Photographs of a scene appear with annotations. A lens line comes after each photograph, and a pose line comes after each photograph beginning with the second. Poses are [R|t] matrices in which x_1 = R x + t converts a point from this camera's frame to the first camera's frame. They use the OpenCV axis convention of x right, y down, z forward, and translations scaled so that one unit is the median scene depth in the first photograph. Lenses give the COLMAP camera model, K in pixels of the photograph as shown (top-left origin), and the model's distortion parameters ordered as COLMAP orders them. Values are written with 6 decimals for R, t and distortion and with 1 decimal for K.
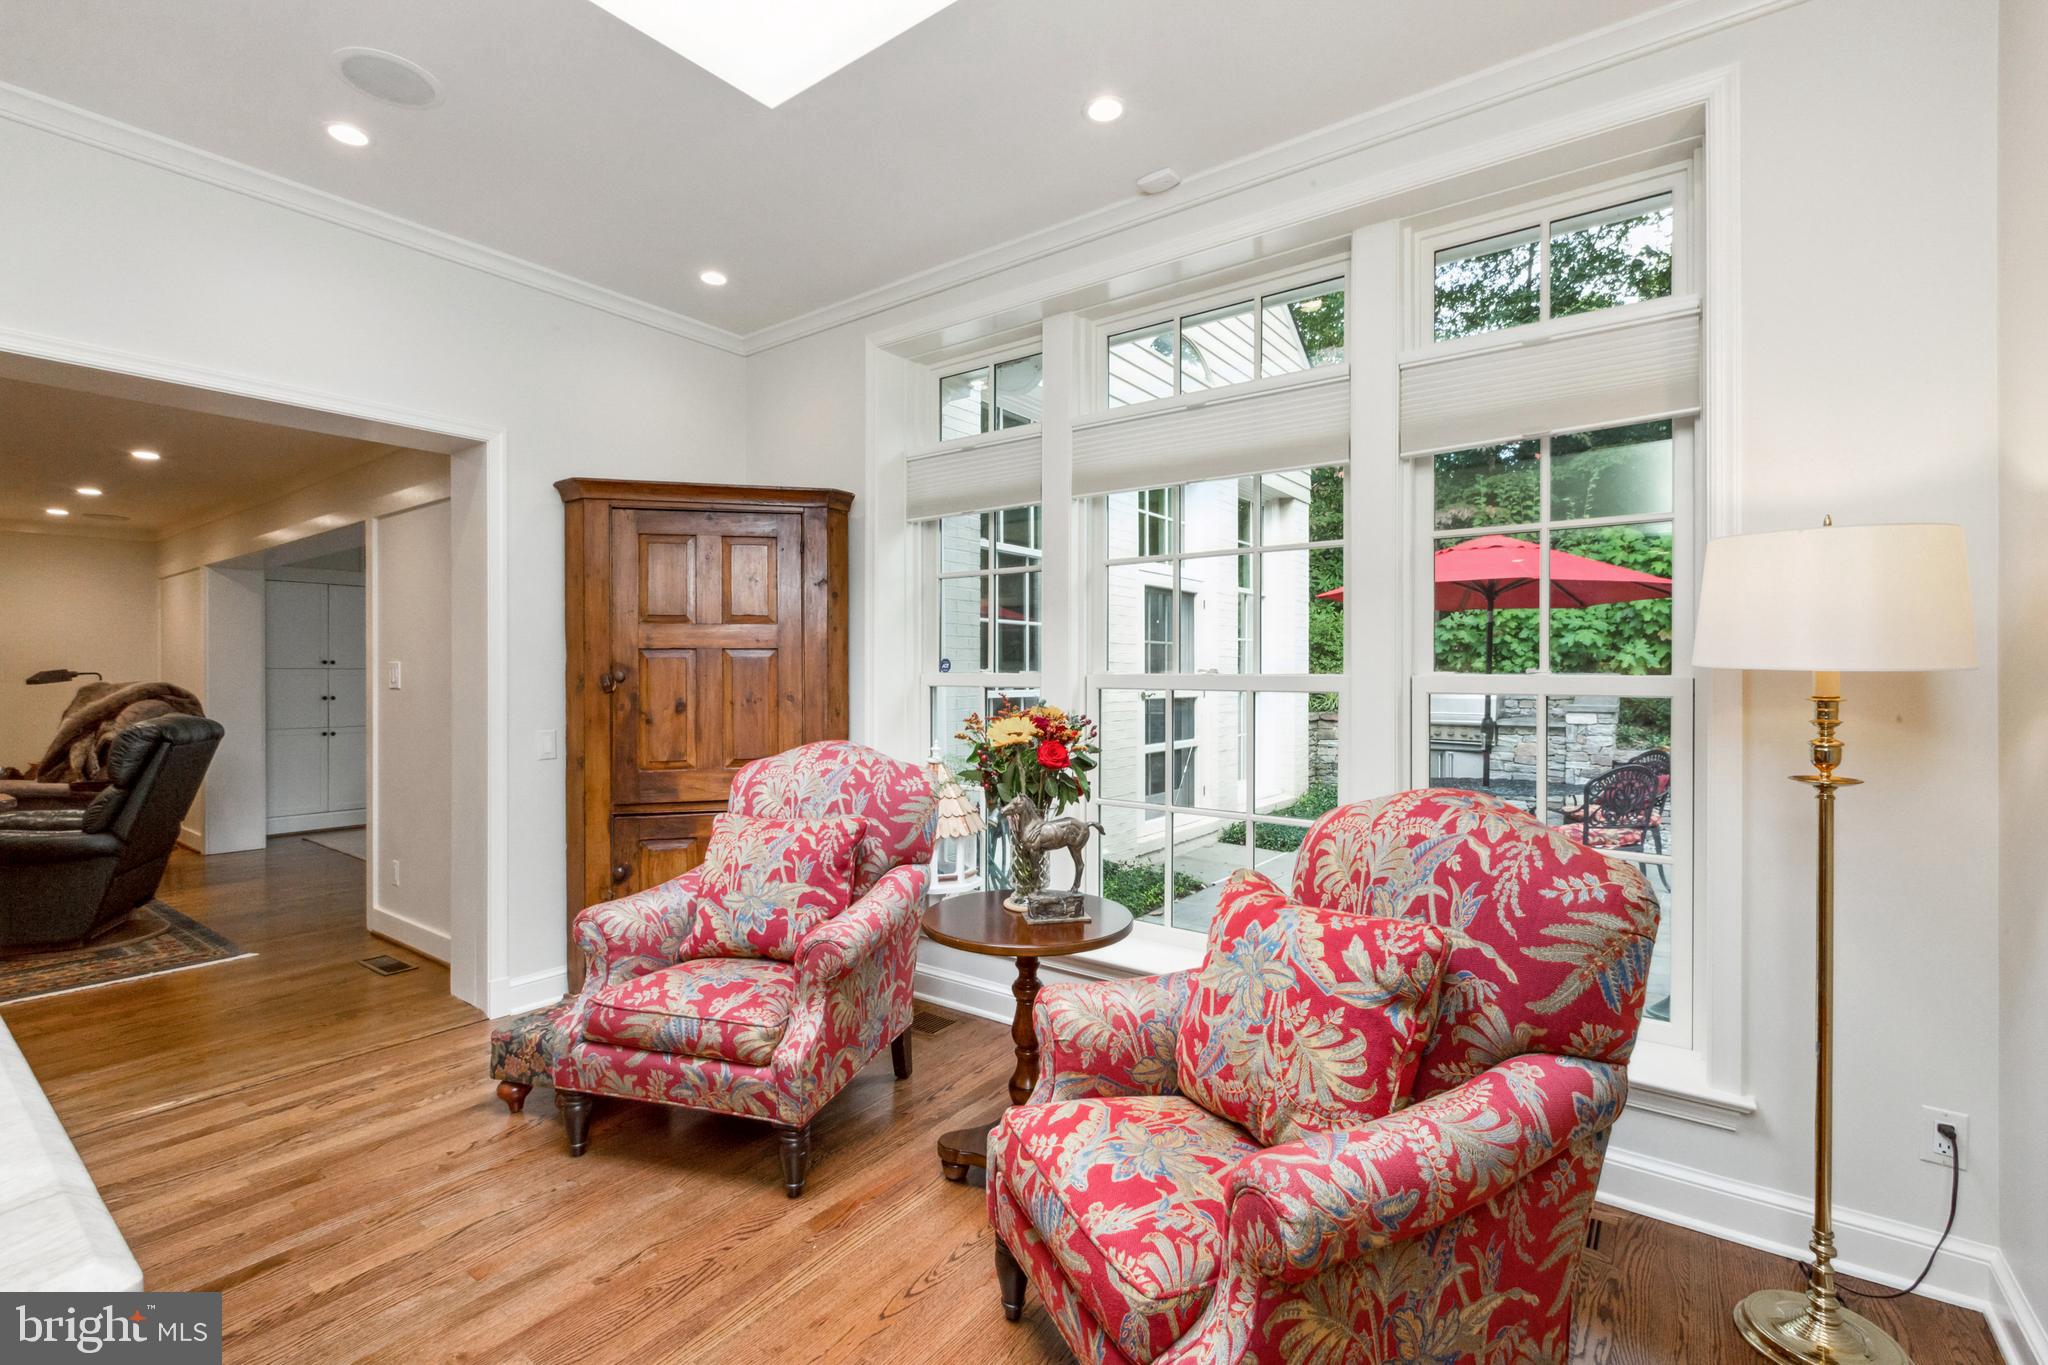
lens RADIAL K [[902.3, 0, 1034.1], [0, 902.3, 676.2], [0, 0, 1]] dist [0.002766, 0.000165]
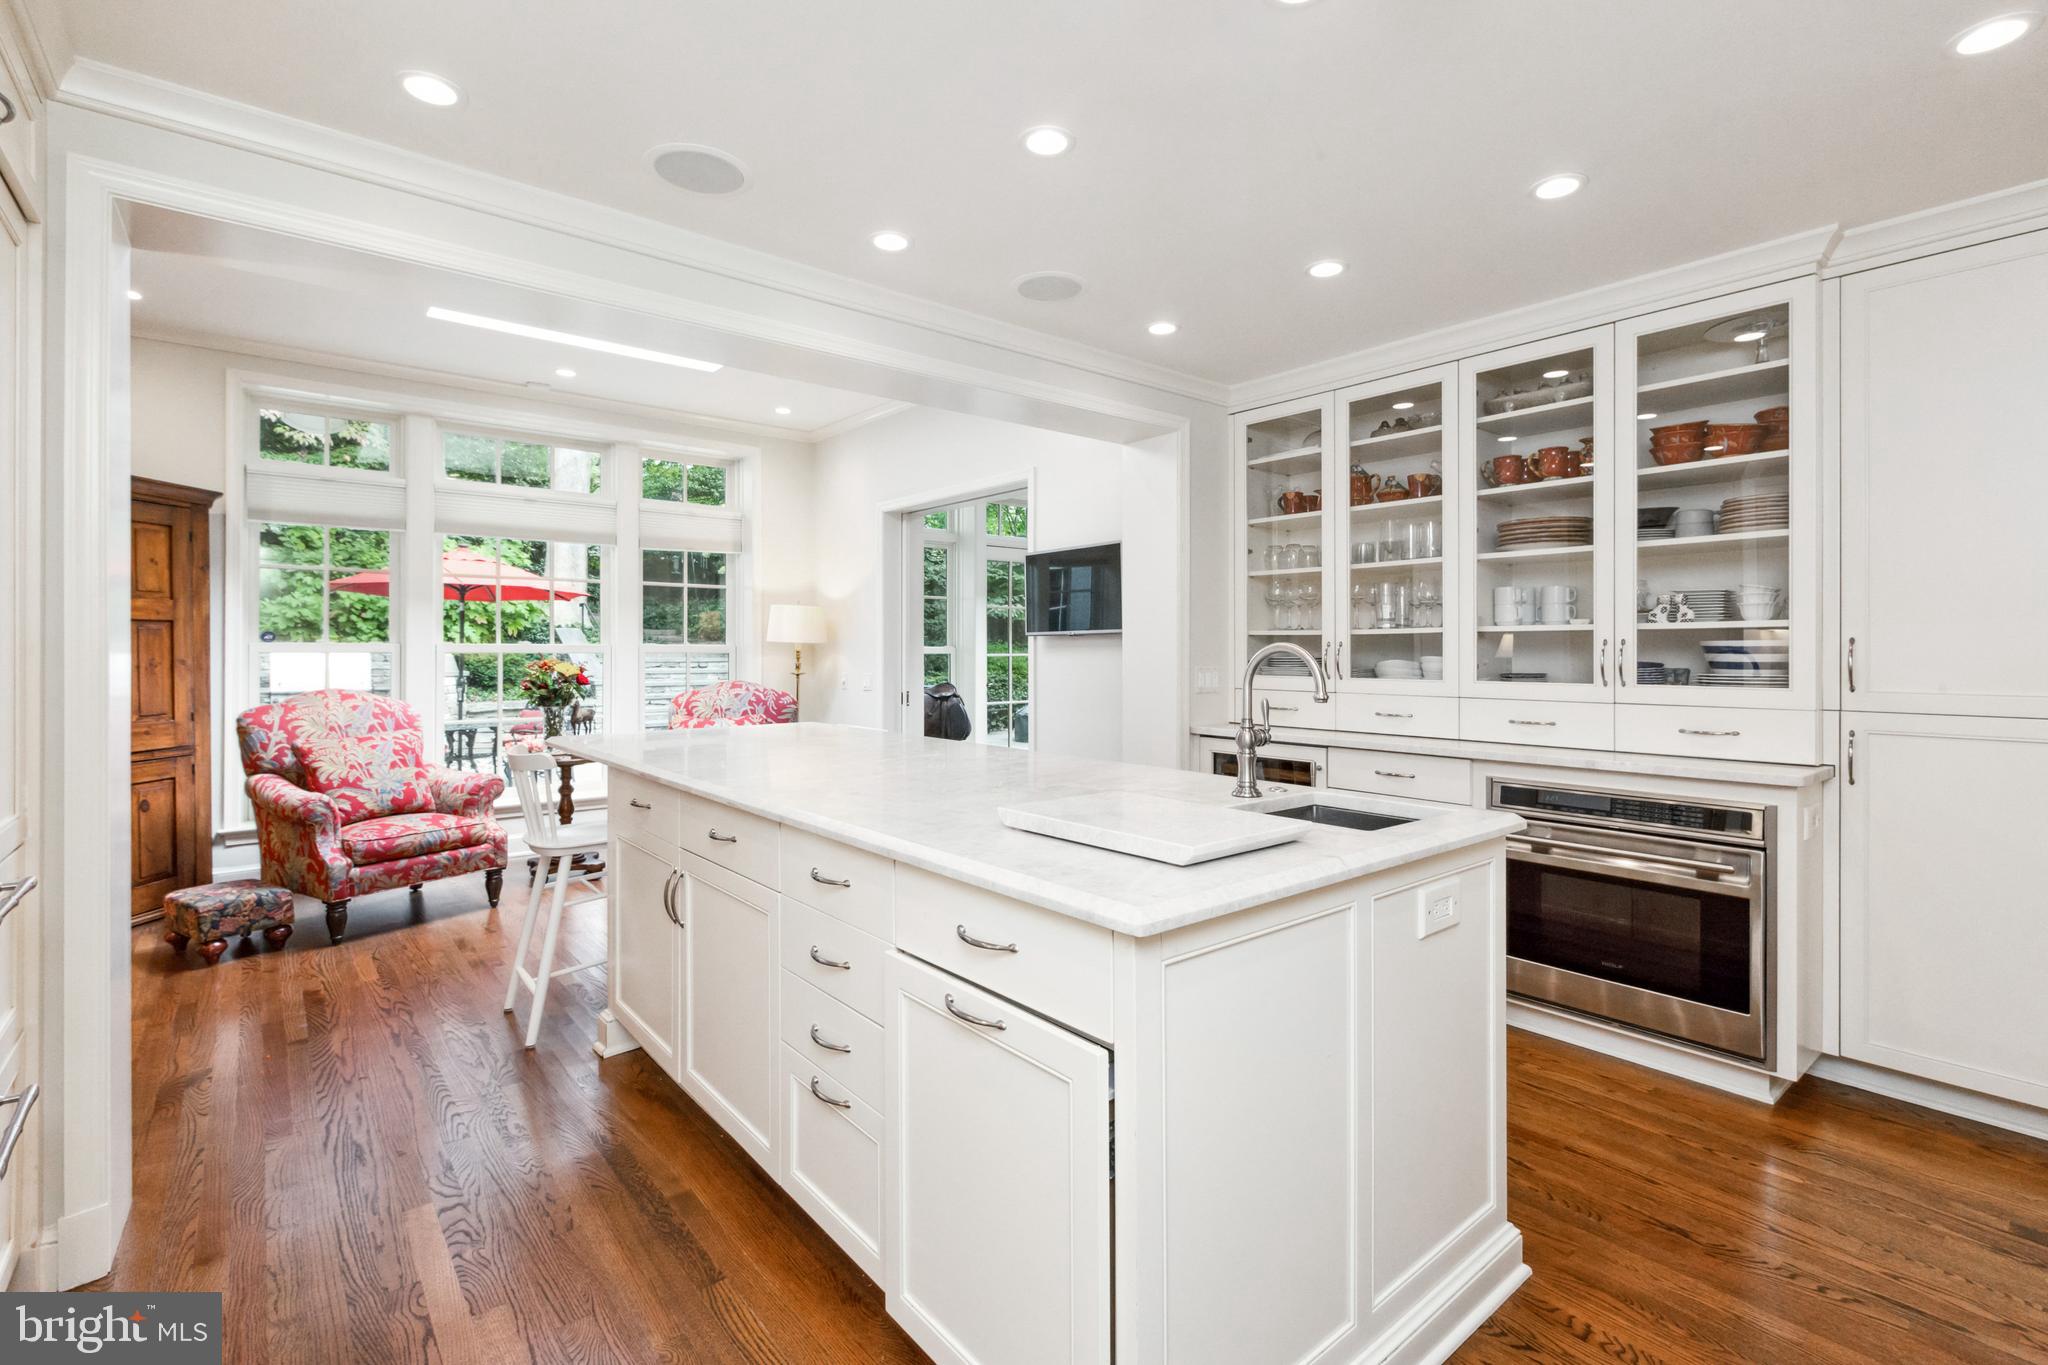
lens RADIAL K [[930.2, 0, 1034.1], [0, 930.2, 655.7], [0, 0, 1]] dist [0.001637, -0.000692]
pose [[0.233580, -0.005490, 0.972322, -1.252366], [0.004131, 0.999981, 0.004654, 0.014825], [-0.972329, 0.002930, 0.233598, -0.395463]]
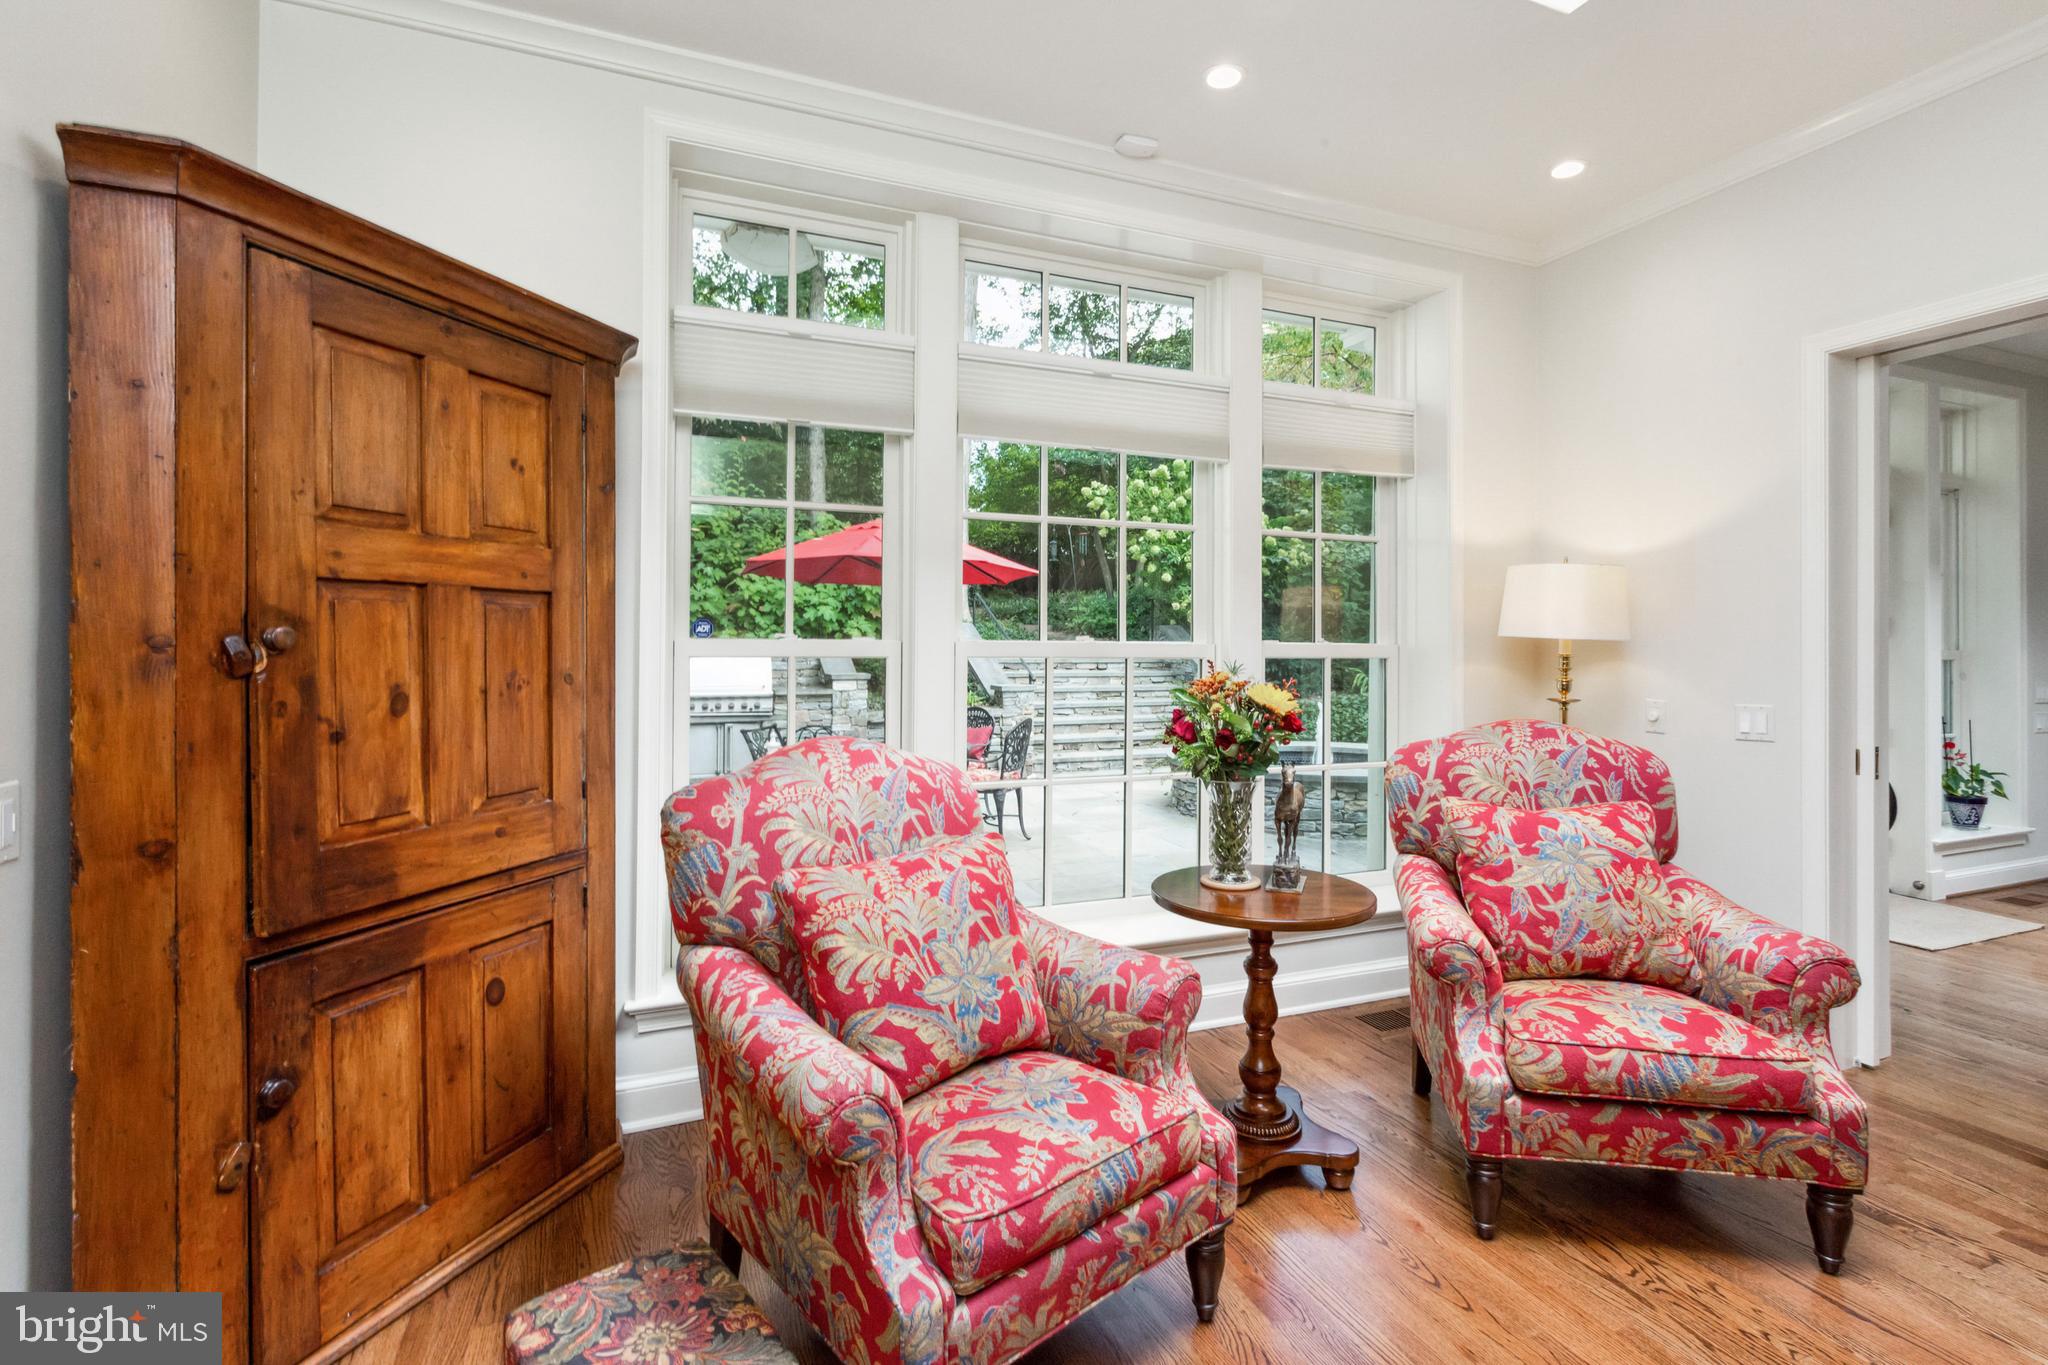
lens RADIAL K [[944.7, 0, 1031.7], [0, 944.7, 650.2], [0, 0, 1]] dist [0.002588, 0.000301]
pose [[0.522815, -0.000757, 0.852446, -0.655312], [0.000605, 1.000000, 0.000517, 0.005973], [-0.852446, 0.000245, 0.522815, 0.451203]]
